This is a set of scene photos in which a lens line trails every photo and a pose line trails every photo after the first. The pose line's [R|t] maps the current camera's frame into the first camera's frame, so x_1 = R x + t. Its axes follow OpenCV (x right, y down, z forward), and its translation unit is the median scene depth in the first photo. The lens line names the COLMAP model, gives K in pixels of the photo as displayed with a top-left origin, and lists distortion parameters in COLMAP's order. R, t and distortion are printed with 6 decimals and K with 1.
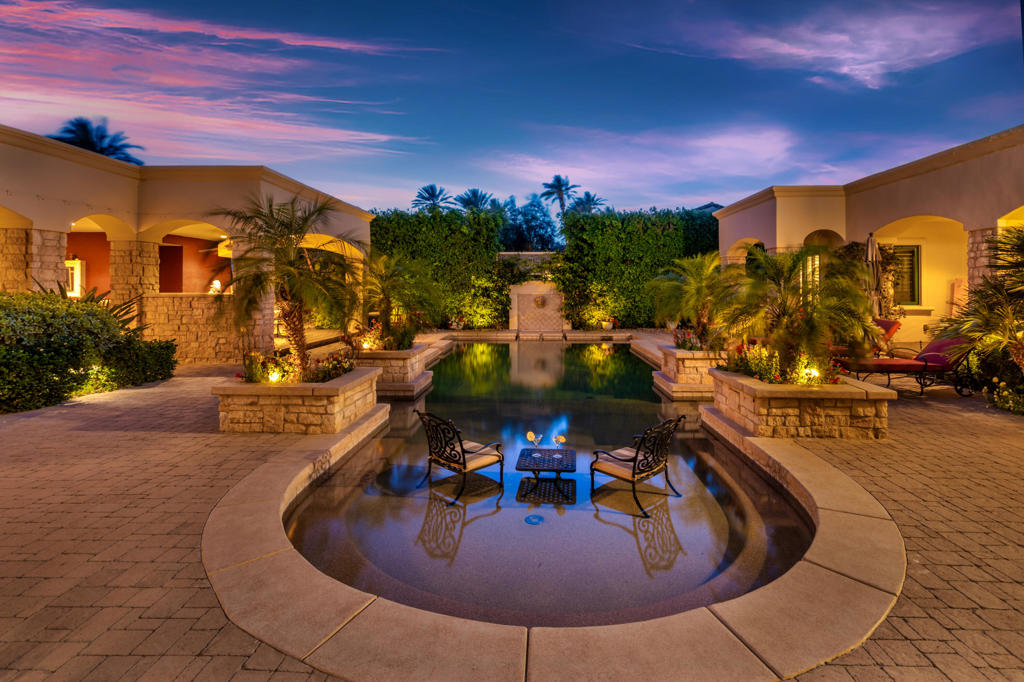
lens RADIAL K [[478.8, 0, 524.4], [0, 478.8, 288.0], [0, 0, 1]] dist [0.002916, 0.000421]
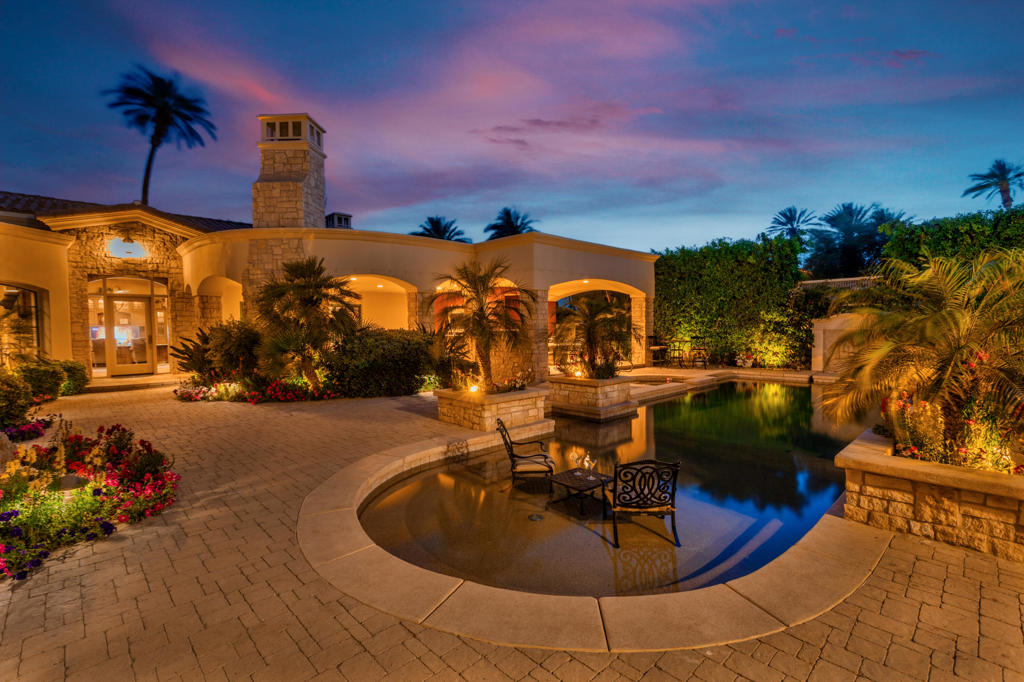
lens RADIAL K [[466.9, 0, 519.3], [0, 466.9, 344.6], [0, 0, 1]] dist [0.002226, 0.000064]
pose [[0.713095, 0.019354, -0.700800, 0.371904], [0.012775, 0.999094, 0.040591, -0.001568], [0.700951, -0.037898, 0.712202, 0.068633]]
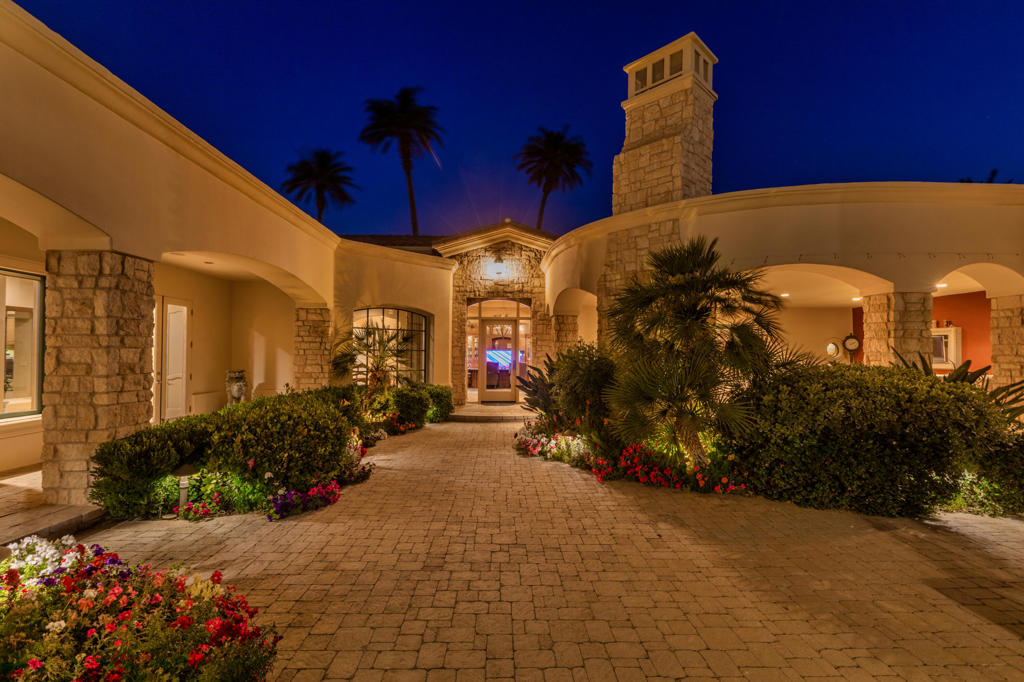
lens RADIAL K [[466.9, 0, 519.3], [0, 466.9, 344.6], [0, 0, 1]] dist [0.002226, 0.000064]
pose [[0.064349, -0.018378, -0.997758, -0.218827], [-0.005970, 0.999805, -0.018800, -0.008588], [0.997910, 0.007167, 0.064227, 0.262366]]
